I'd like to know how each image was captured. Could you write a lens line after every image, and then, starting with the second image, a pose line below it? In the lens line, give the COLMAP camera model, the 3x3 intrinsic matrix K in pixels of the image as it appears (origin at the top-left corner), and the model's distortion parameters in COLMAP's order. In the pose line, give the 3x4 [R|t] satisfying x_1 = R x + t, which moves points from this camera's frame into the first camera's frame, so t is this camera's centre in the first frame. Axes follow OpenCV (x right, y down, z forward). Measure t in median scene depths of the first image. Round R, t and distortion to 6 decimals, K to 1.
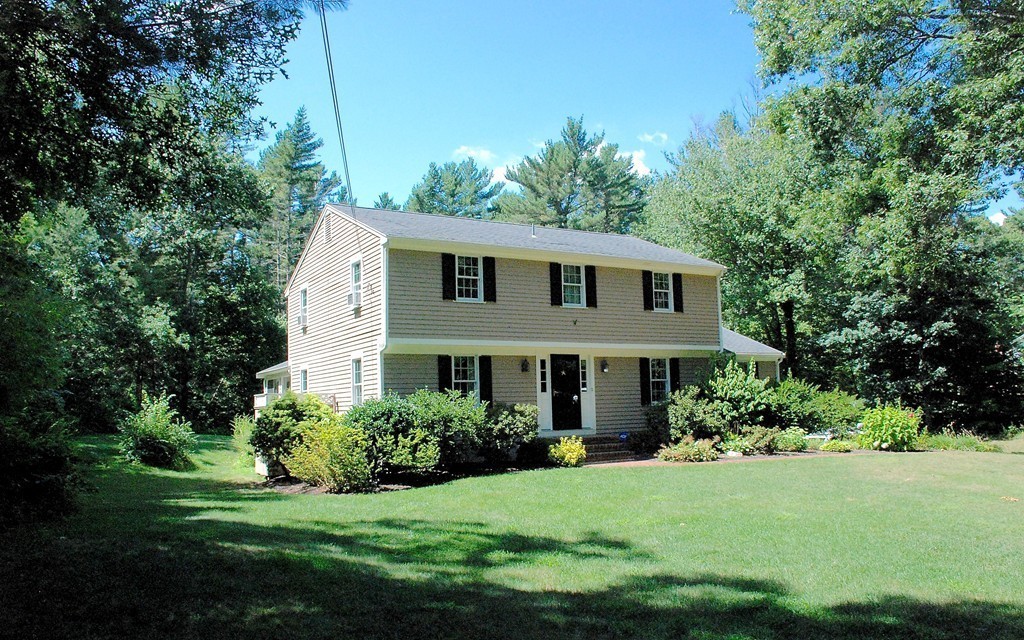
lens RADIAL K [[814.5, 0, 511.0], [0, 814.5, 317.2], [0, 0, 1]] dist [-0.099434, 0.007863]
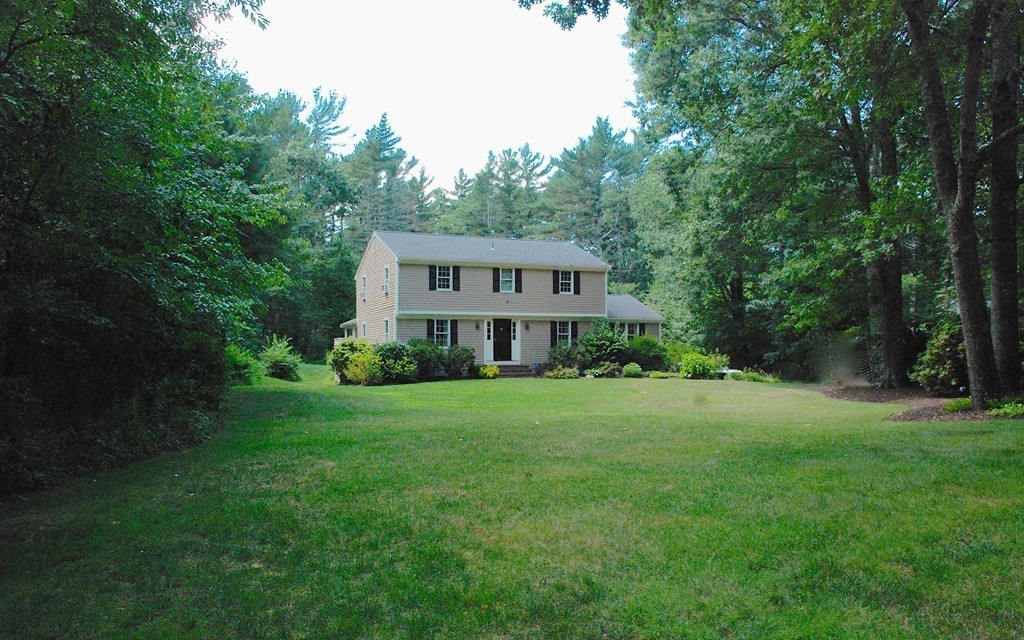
lens RADIAL K [[814.5, 0, 512.4], [0, 814.5, 321.6], [0, 0, 1]] dist [-0.099434, 0.007863]
pose [[0.992012, 0.015798, -0.125150, 0.315099], [-0.006690, 0.997320, 0.072862, -0.079219], [0.125966, -0.071443, 0.989459, -0.768335]]
